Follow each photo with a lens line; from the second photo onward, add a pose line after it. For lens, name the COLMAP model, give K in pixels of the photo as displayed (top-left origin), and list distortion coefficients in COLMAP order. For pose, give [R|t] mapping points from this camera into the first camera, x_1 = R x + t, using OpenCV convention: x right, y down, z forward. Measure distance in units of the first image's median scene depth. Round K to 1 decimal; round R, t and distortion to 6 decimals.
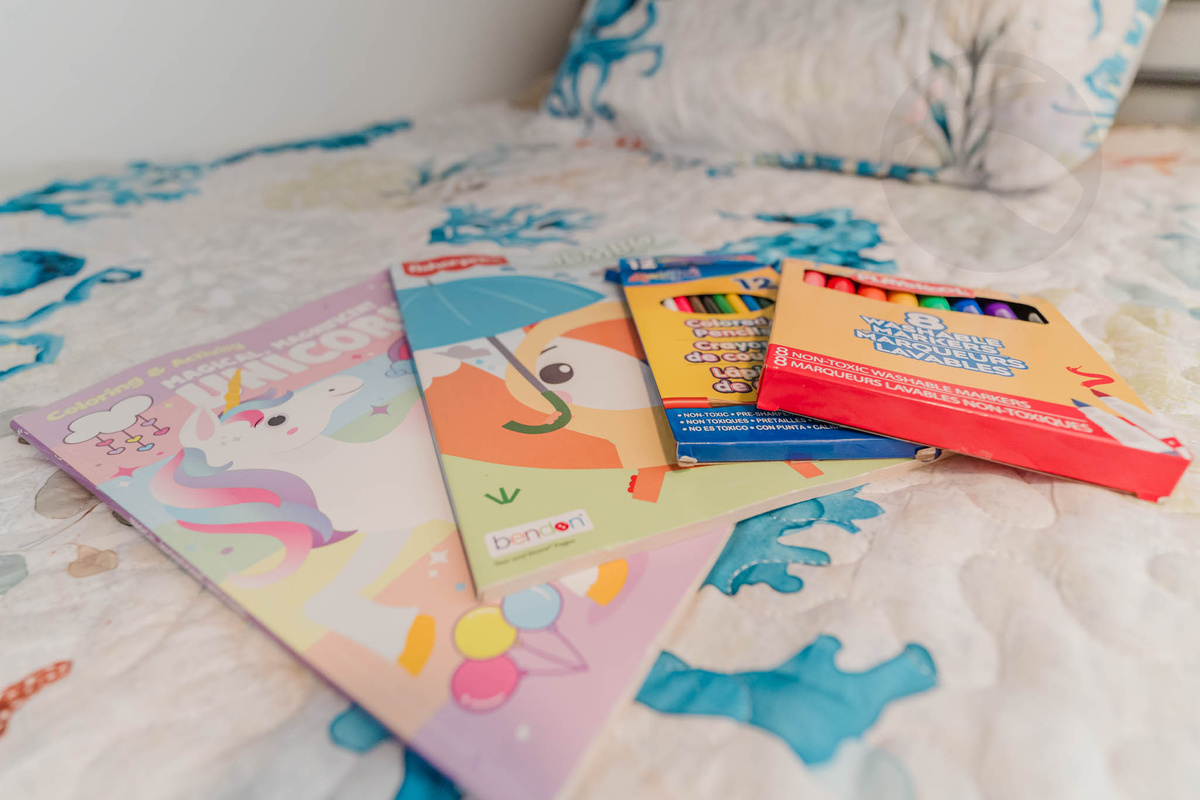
lens RADIAL K [[583.9, 0, 595.9], [0, 583.9, 383.8], [0, 0, 1]] dist [0.000644, 0.000244]
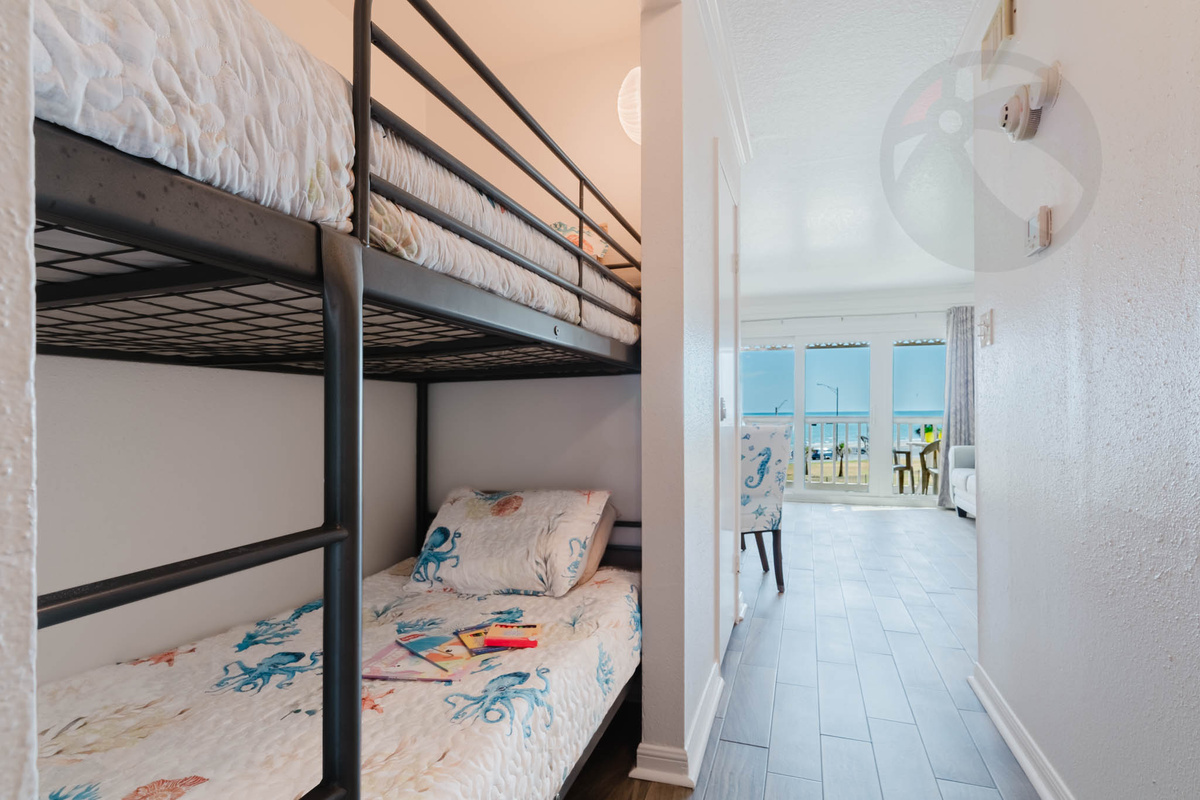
lens RADIAL K [[583.9, 0, 595.9], [0, 583.9, 383.8], [0, 0, 1]] dist [0.000644, 0.000244]
pose [[0.936604, 0.003156, 0.350376, -0.346307], [0.207387, 0.801004, -0.561589, 0.658124], [-0.282426, 0.598650, 0.749569, -2.439818]]
